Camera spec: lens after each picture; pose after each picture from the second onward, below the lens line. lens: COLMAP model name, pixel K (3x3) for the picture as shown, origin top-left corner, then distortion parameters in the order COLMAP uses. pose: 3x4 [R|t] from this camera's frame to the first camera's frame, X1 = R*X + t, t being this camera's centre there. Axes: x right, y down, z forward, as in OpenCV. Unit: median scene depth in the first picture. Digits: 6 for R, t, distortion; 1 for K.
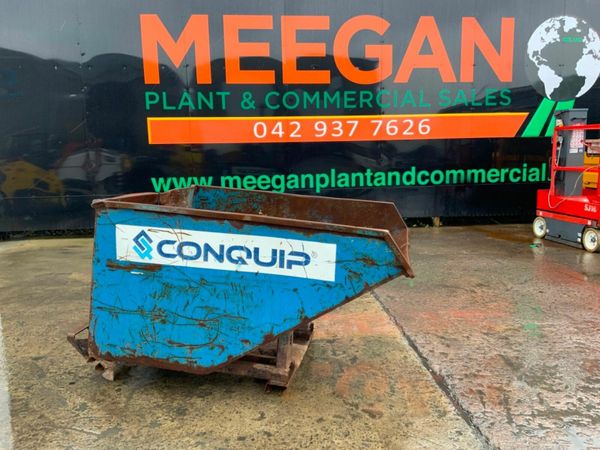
lens RADIAL K [[502.7, 0, 300.0], [0, 502.7, 225.0], [0, 0, 1]] dist [0.138217, -0.308707]
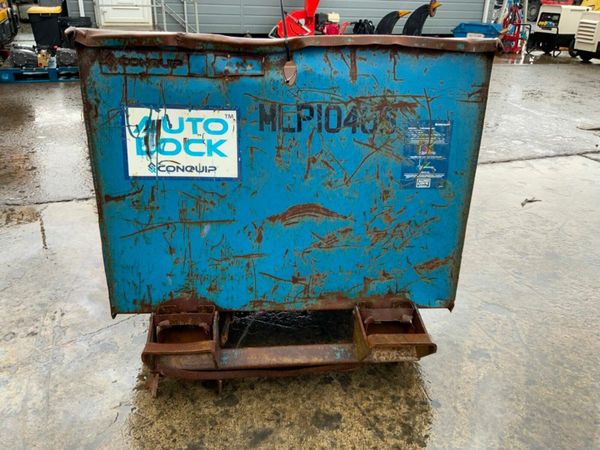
lens RADIAL K [[502.7, 0, 300.0], [0, 502.7, 225.0], [0, 0, 1]] dist [0.138217, -0.308707]
pose [[-0.281788, -0.407486, 0.868649, -0.920661], [0.110587, 0.885509, 0.451270, -0.148343], [-0.953082, 0.223224, -0.204463, 1.374852]]
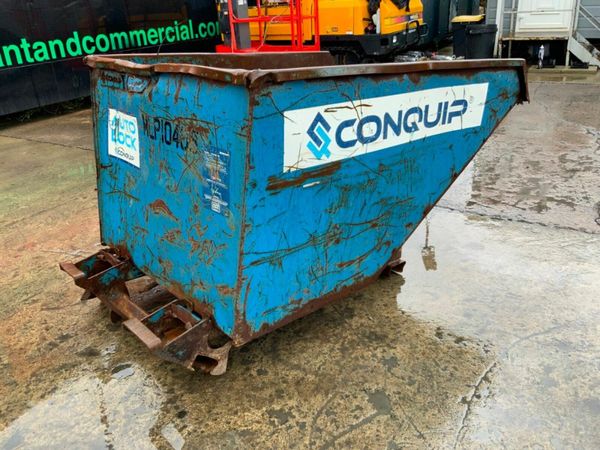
lens RADIAL K [[504.4, 0, 300.0], [0, 504.4, 225.0], [0, 0, 1]] dist [0.061608, -0.106915]
pose [[0.597310, -0.344569, 0.724219, -0.809297], [0.165204, 0.936500, 0.309314, -0.055949], [-0.784811, -0.065112, 0.616305, 0.623400]]
